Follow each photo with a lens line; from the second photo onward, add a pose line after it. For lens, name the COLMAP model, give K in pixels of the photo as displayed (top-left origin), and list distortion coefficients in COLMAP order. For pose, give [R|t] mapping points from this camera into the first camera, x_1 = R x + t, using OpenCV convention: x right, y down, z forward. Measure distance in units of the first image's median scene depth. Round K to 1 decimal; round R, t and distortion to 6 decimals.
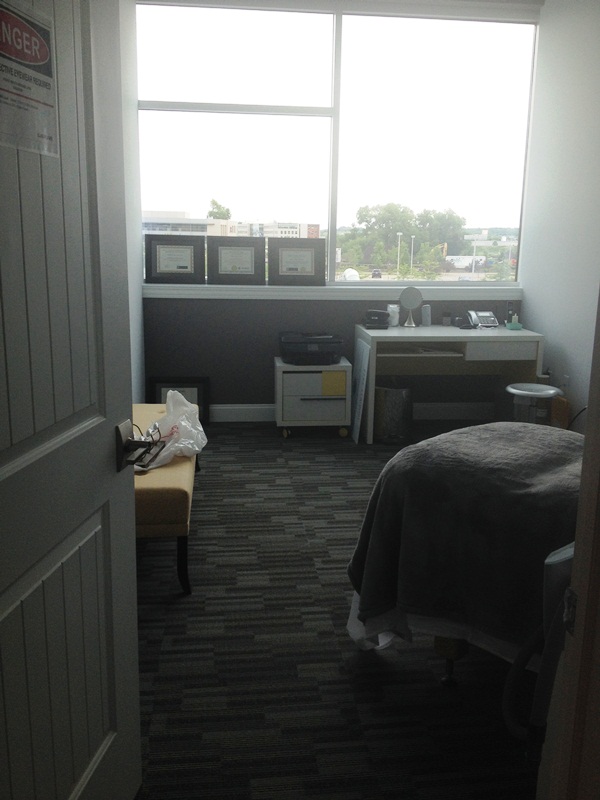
lens RADIAL K [[744.5, 0, 315.0], [0, 744.5, 404.2], [0, 0, 1]] dist [0.140135, -0.374084]
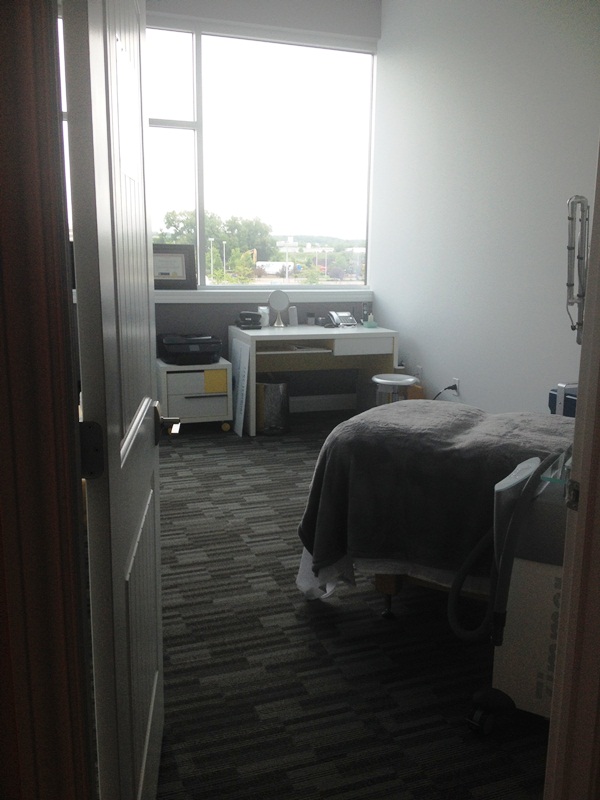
lens RADIAL K [[744.5, 0, 315.0], [0, 744.5, 404.2], [0, 0, 1]] dist [0.140135, -0.374084]
pose [[0.968622, -0.049236, 0.243614, -0.110516], [0.050970, 0.998700, -0.000816, 0.014371], [-0.243257, 0.013208, 0.969872, -0.073184]]
